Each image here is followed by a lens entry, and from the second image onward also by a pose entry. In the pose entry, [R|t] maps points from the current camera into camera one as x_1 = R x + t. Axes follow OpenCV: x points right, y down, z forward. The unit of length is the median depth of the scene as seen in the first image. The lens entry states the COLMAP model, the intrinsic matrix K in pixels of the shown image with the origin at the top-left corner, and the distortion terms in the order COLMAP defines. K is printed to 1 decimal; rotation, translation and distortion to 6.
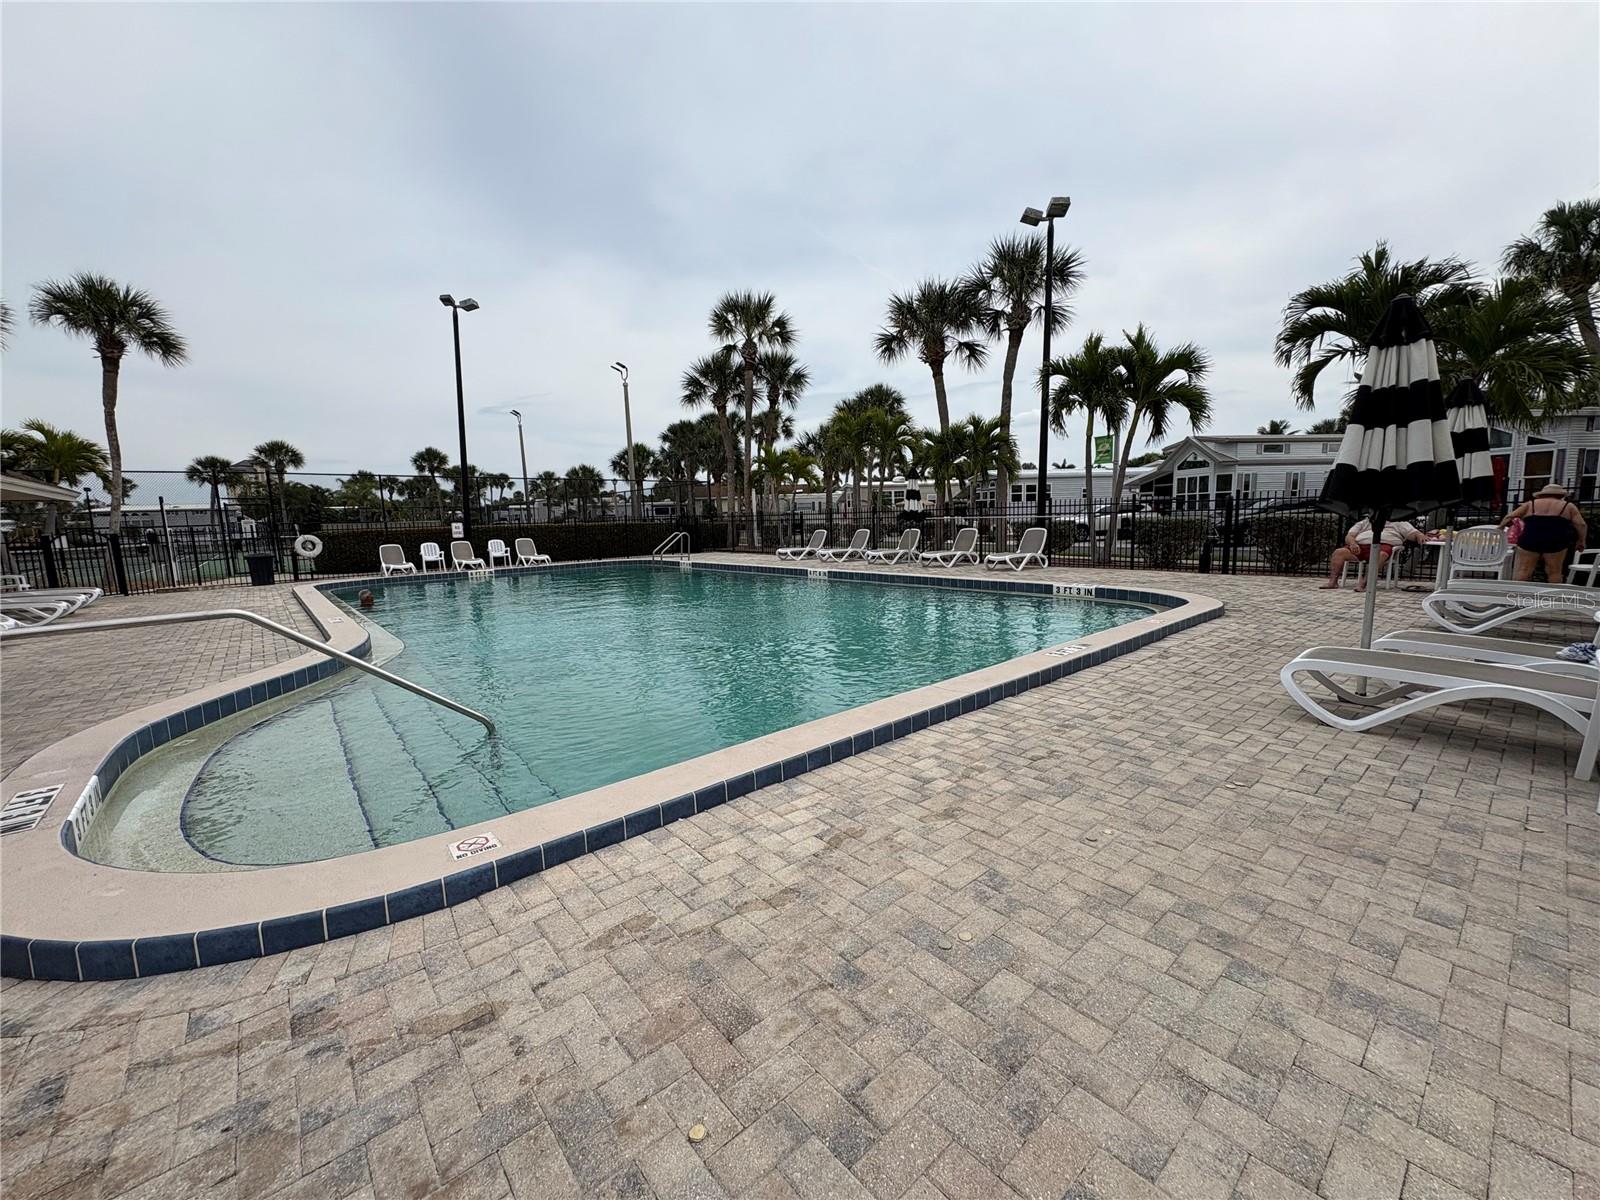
lens RADIAL K [[642.8, 0, 800.0], [0, 642.8, 600.0], [0, 0, 1]] dist [0.001276, -0.000055]
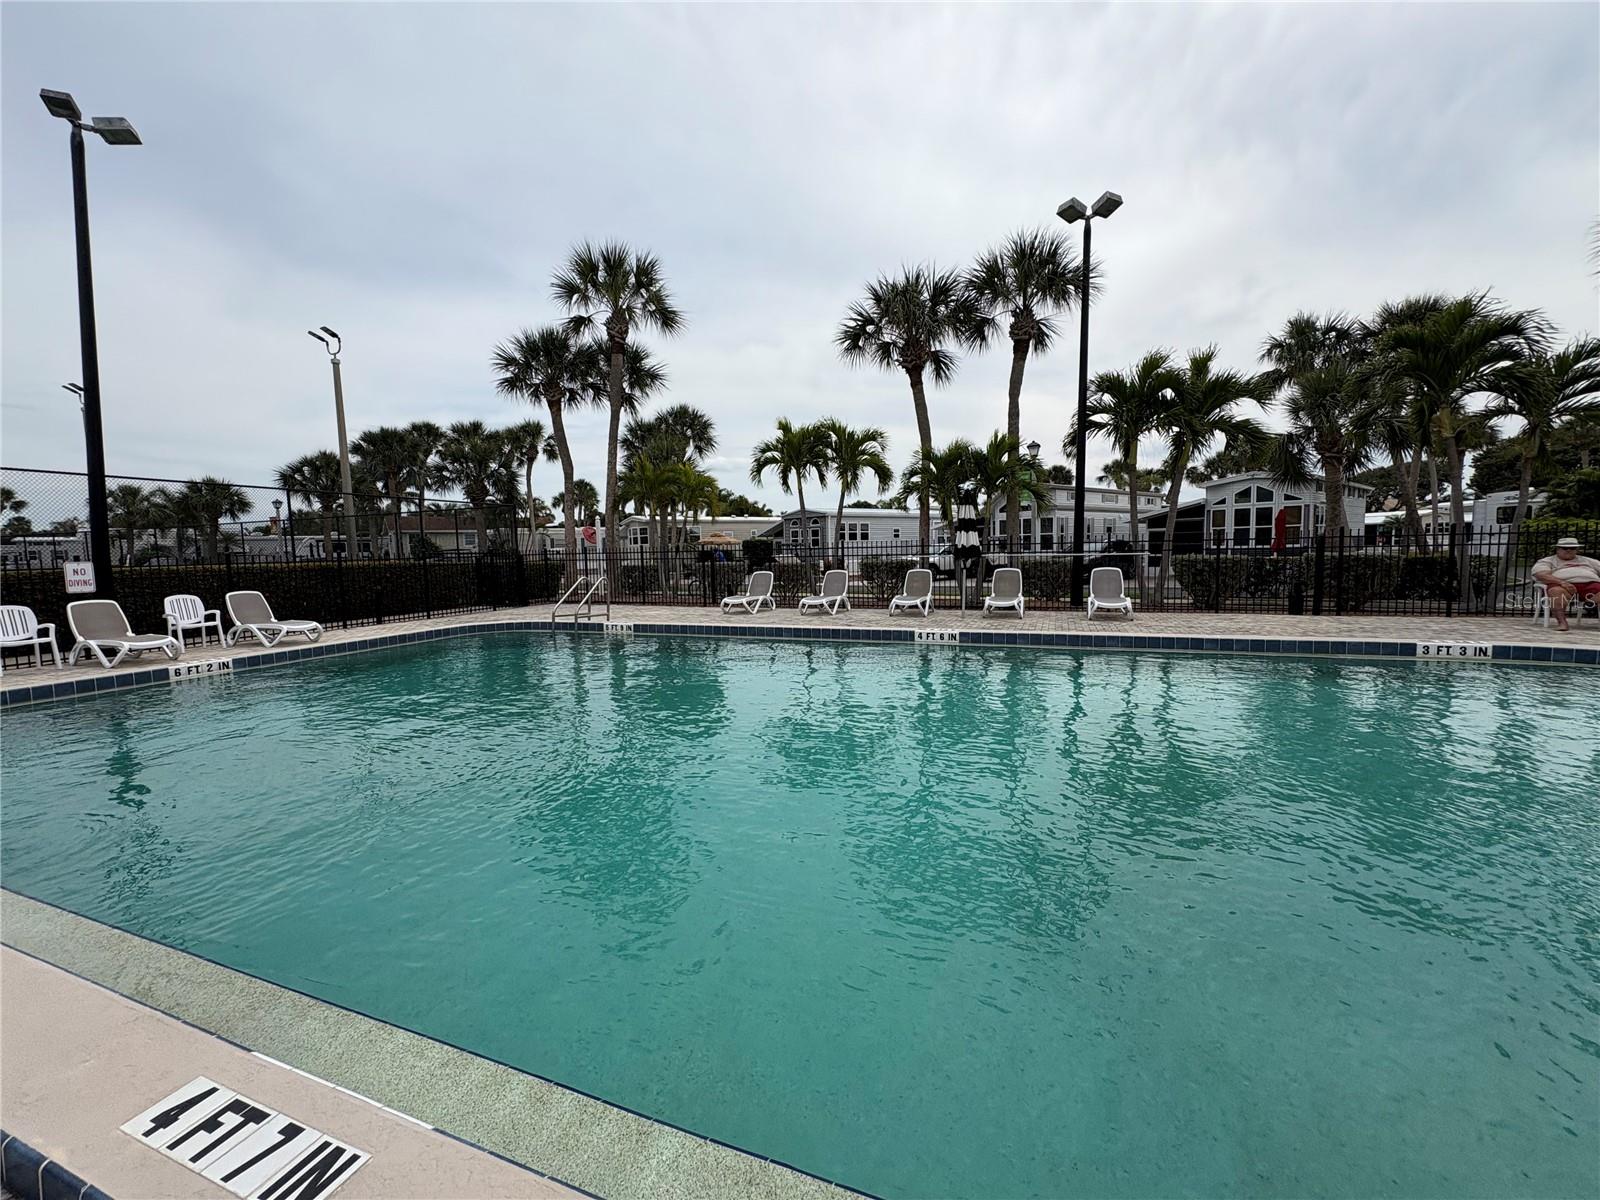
lens RADIAL K [[658.7, 0, 796.4], [0, 658.7, 571.7], [0, 0, 1]] dist [-0.001581, 0.008872]
pose [[0.886881, -0.005660, 0.461963, -0.294897], [0.056325, 0.993791, -0.095957, -0.036859], [-0.458551, 0.111122, 0.881693, 0.339637]]
